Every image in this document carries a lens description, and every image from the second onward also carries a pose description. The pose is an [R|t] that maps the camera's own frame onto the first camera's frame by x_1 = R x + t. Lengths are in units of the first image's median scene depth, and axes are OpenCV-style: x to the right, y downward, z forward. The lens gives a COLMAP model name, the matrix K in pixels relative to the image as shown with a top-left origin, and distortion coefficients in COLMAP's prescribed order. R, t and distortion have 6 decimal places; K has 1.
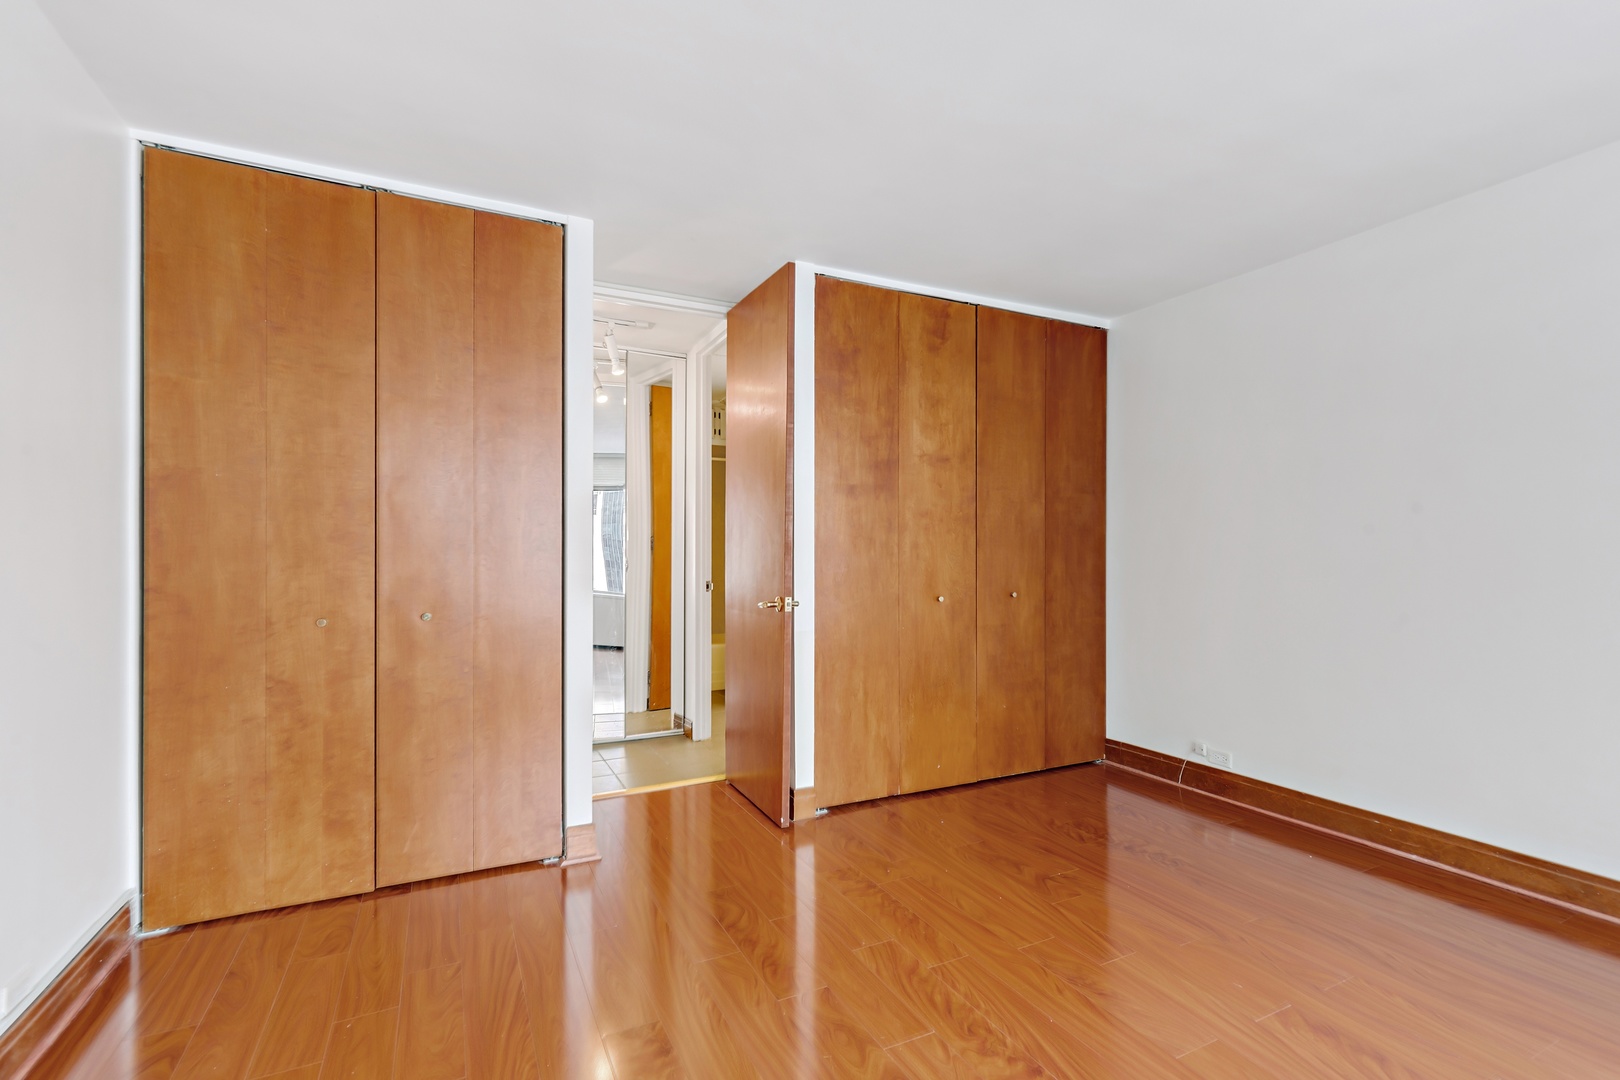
lens RADIAL K [[729.5, 0, 807.5], [0, 729.5, 553.5], [0, 0, 1]] dist [0.002312, 0.000744]
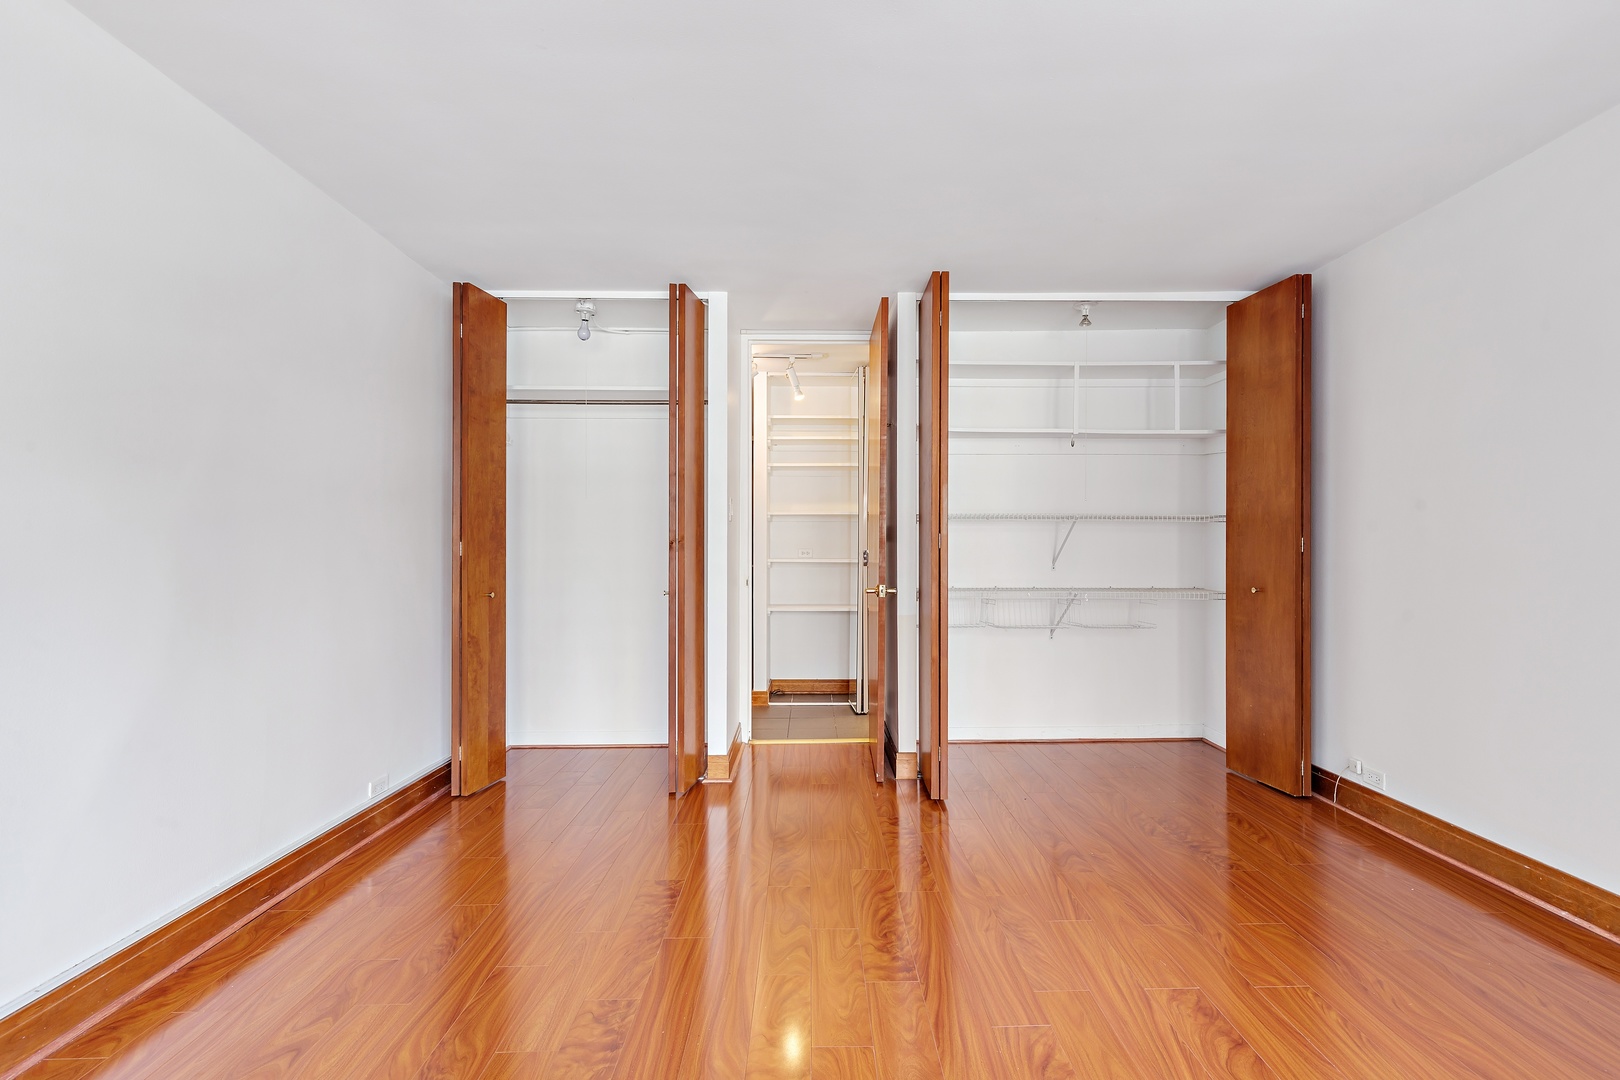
lens RADIAL K [[729.5, 0, 821.5], [0, 729.5, 538.1], [0, 0, 1]] dist [0.002312, 0.000744]
pose [[0.898877, -0.010261, -0.438082, 0.385081], [0.003033, 0.999848, -0.017198, 0.007258], [0.438191, 0.014130, 0.898771, -0.086373]]
